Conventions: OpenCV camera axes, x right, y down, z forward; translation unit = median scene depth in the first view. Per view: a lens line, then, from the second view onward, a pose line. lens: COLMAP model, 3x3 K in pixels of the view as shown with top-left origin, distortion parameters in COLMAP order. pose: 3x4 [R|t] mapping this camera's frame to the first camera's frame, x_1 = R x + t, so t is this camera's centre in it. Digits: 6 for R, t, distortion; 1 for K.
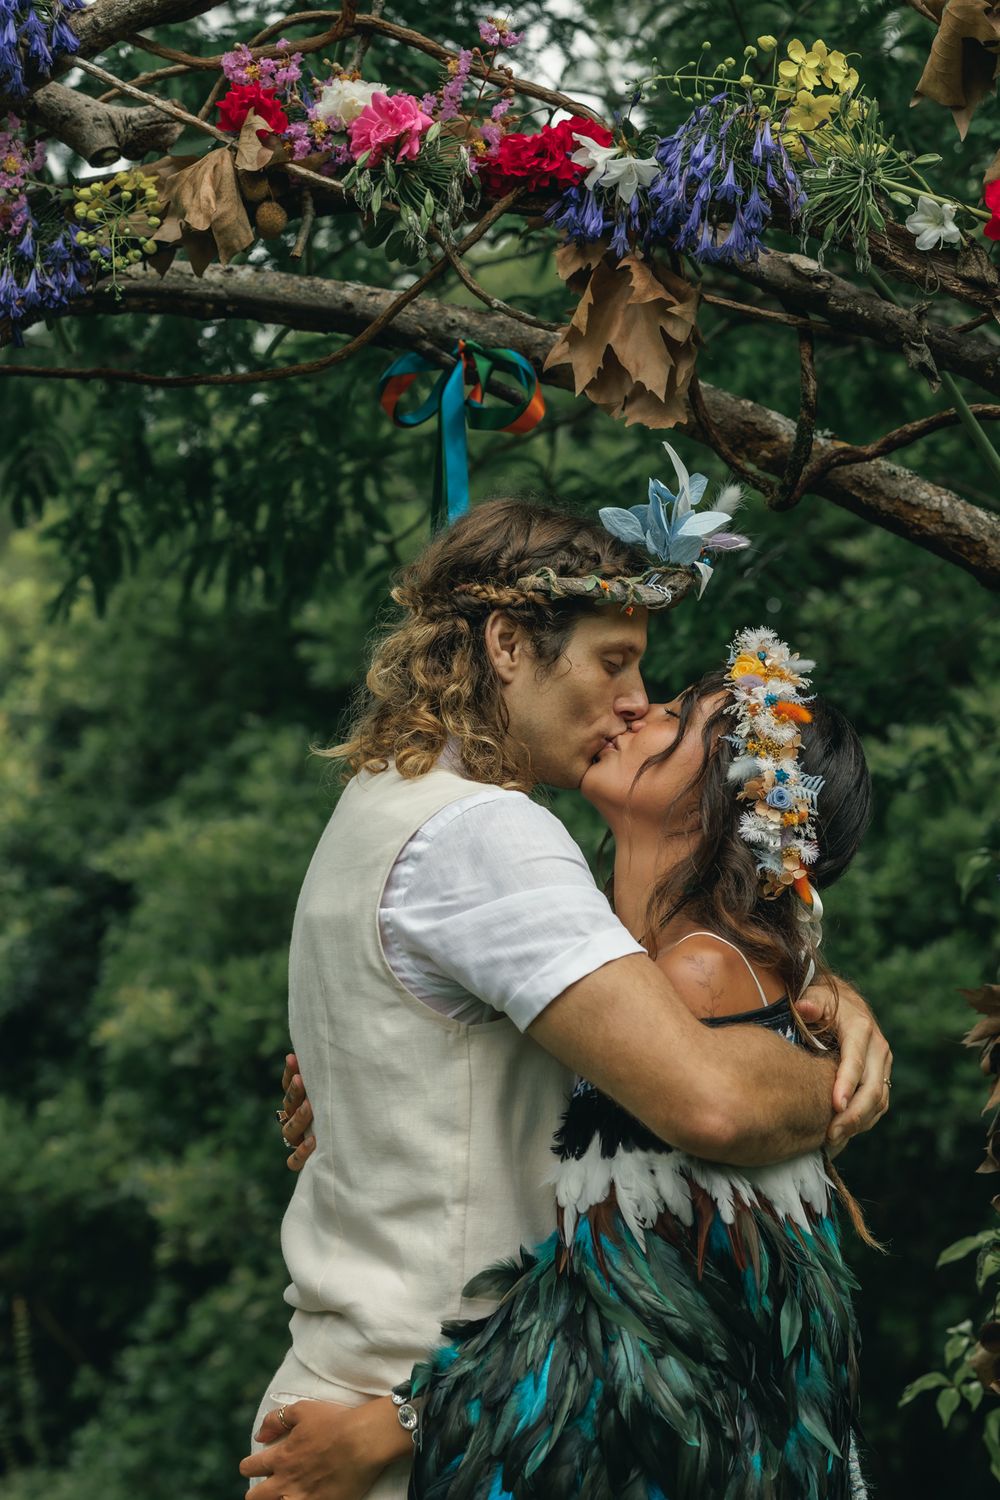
lens RADIAL K [[3654.8, 0, 500.8], [0, 3654.8, 749.9], [0, 0, 1]] dist [-0.146977, 0.000000]
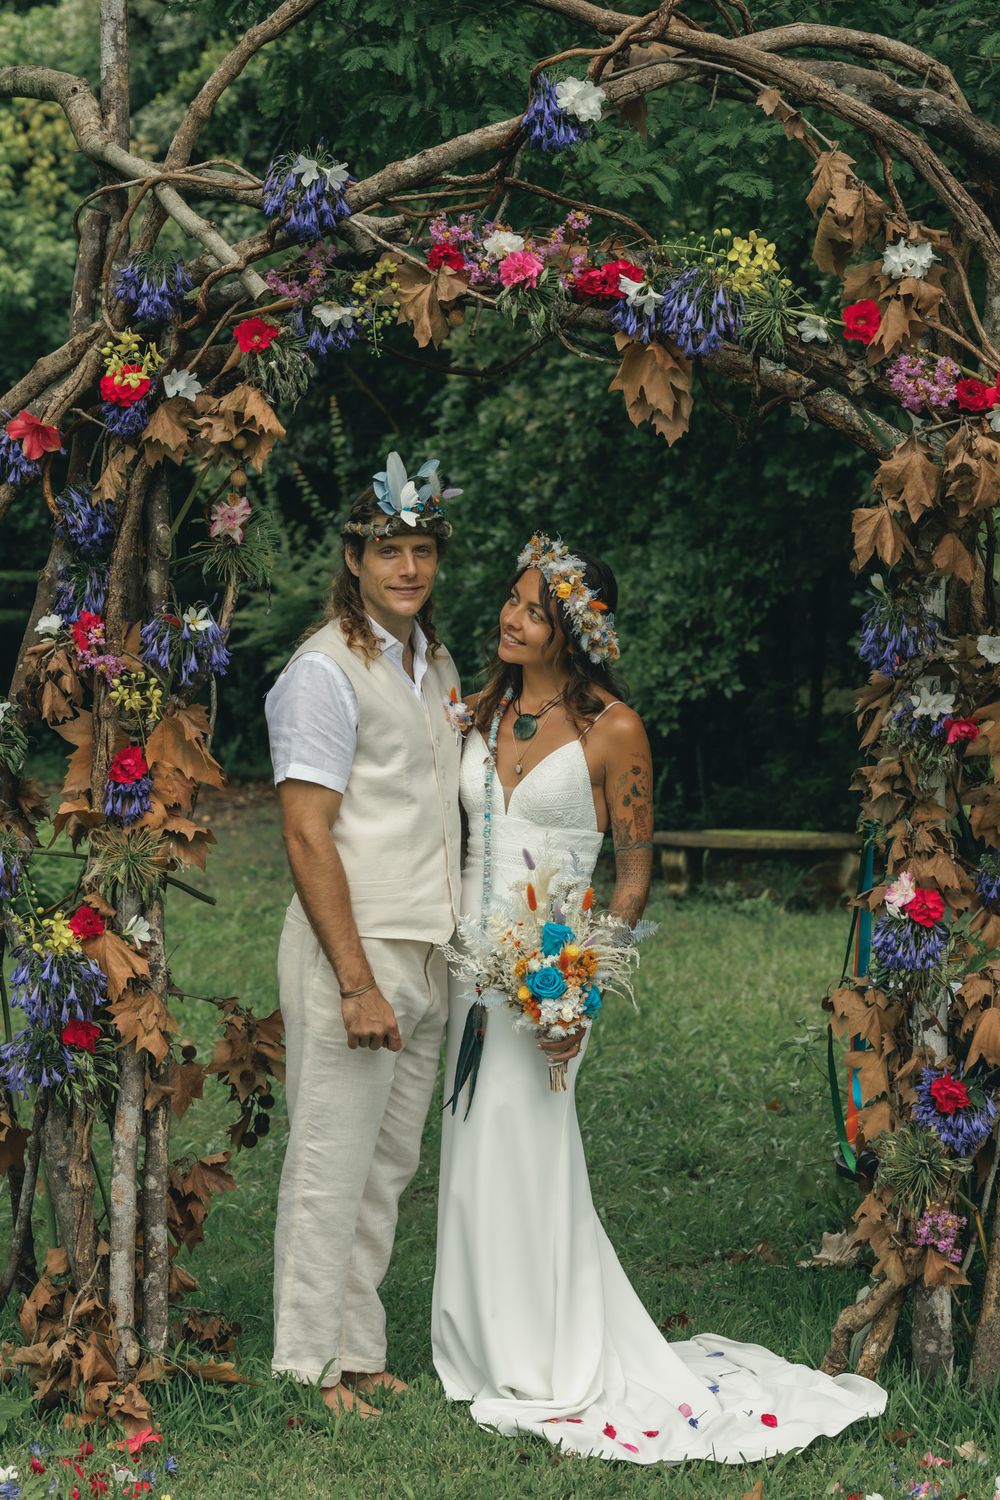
lens RADIAL K [[3654.8, 0, 500.7], [0, 3654.8, 749.6], [0, 0, 1]] dist [-0.146977, 0.000000]
pose [[0.996414, 0.004600, -0.084483, 0.116267], [0.020872, 0.954298, 0.298127, -0.490103], [0.081993, -0.298822, 0.950780, -0.825696]]
